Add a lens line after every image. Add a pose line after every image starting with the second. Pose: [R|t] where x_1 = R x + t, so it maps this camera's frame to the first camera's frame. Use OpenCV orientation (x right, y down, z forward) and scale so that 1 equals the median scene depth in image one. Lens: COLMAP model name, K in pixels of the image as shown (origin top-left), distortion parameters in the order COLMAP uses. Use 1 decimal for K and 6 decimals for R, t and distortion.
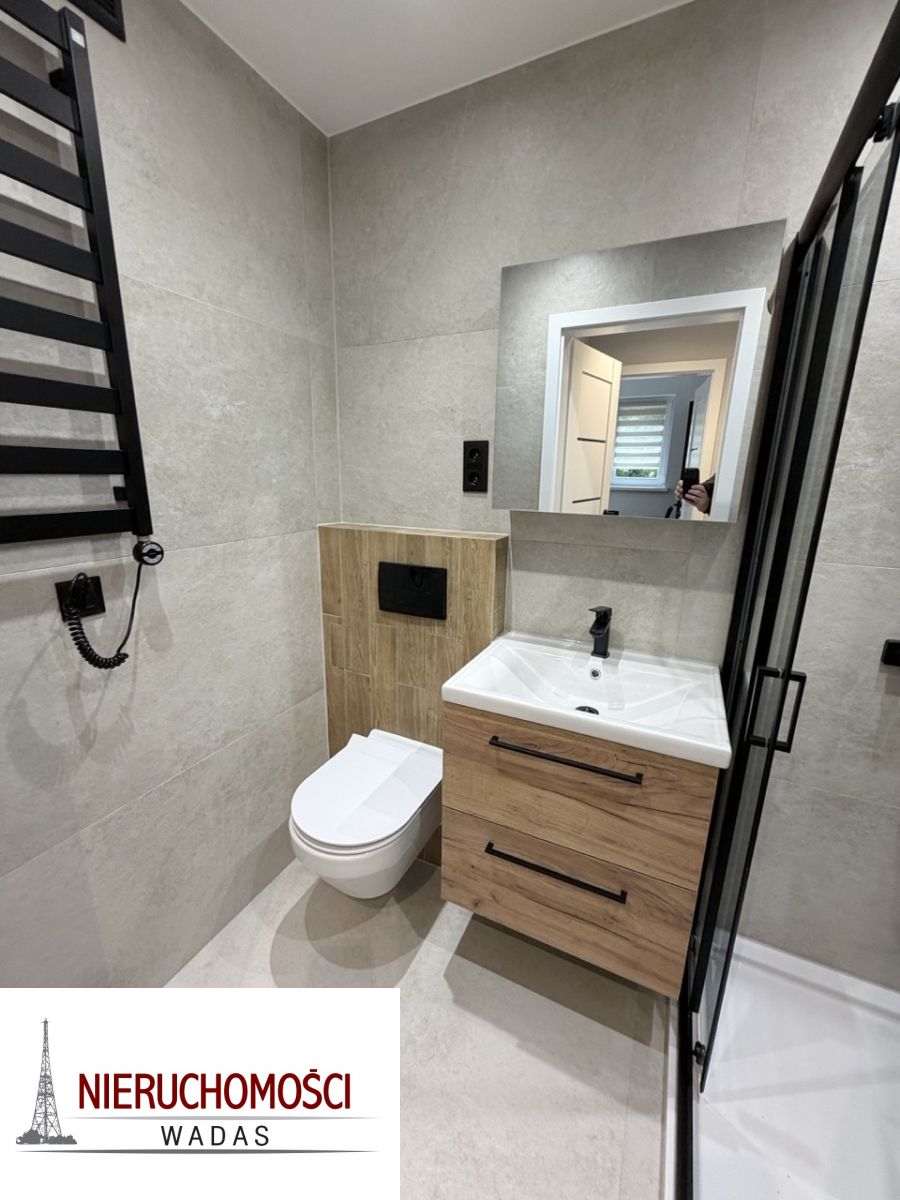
lens RADIAL K [[478.6, 0, 448.2], [0, 478.6, 597.6], [0, 0, 1]] dist [0.000832, -0.000395]
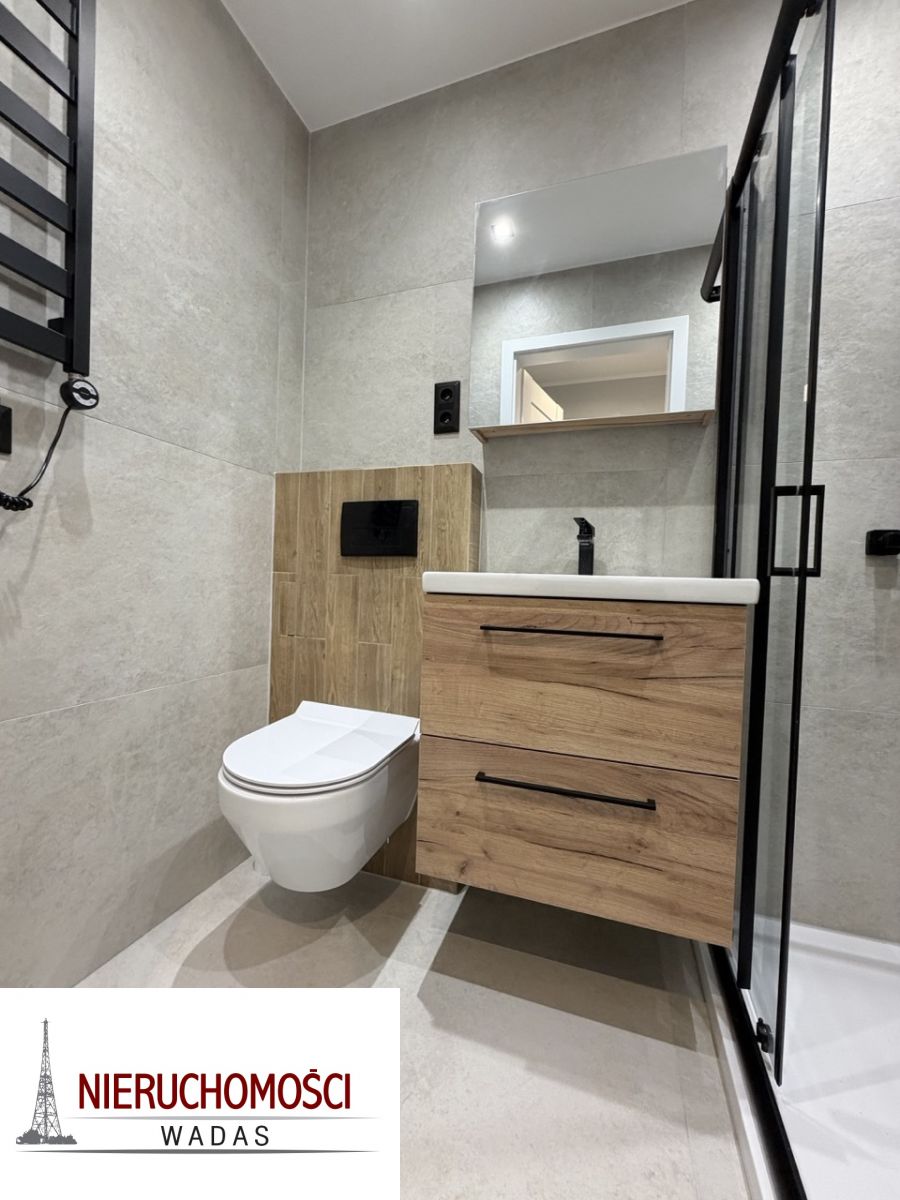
lens RADIAL K [[478.6, 0, 447.9], [0, 478.6, 597.8], [0, 0, 1]] dist [0.000832, -0.000395]
pose [[0.992267, 0.013261, 0.123408, -0.065333], [0.014642, 0.974828, -0.222476, 0.374111], [-0.123251, 0.222563, 0.967096, 0.148041]]
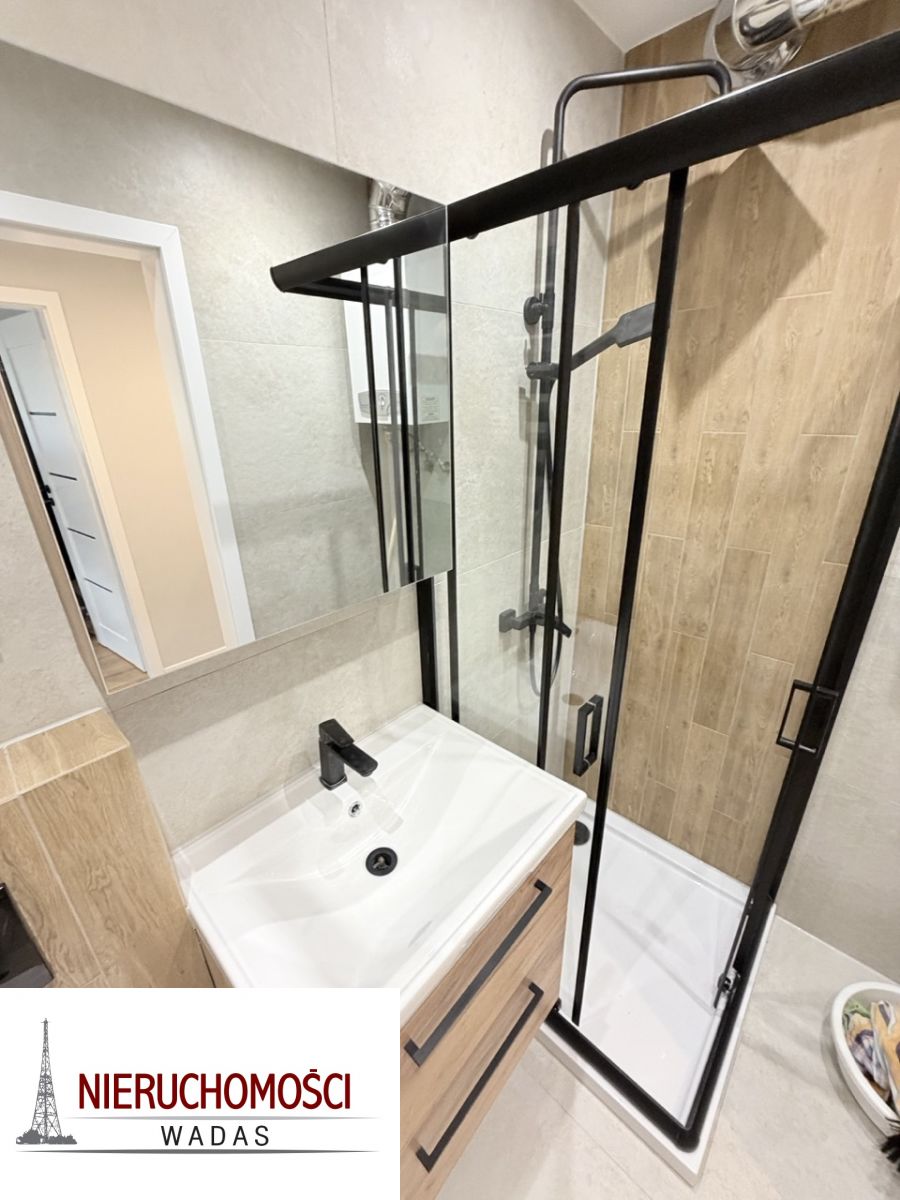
lens RADIAL K [[478.6, 0, 449.8], [0, 478.6, 598.8], [0, 0, 1]] dist [0.000832, -0.000395]
pose [[0.282628, -0.382757, 0.879556, -0.164776], [0.269175, 0.911744, 0.310270, -0.317143], [-0.920688, 0.149063, 0.360713, 0.576282]]
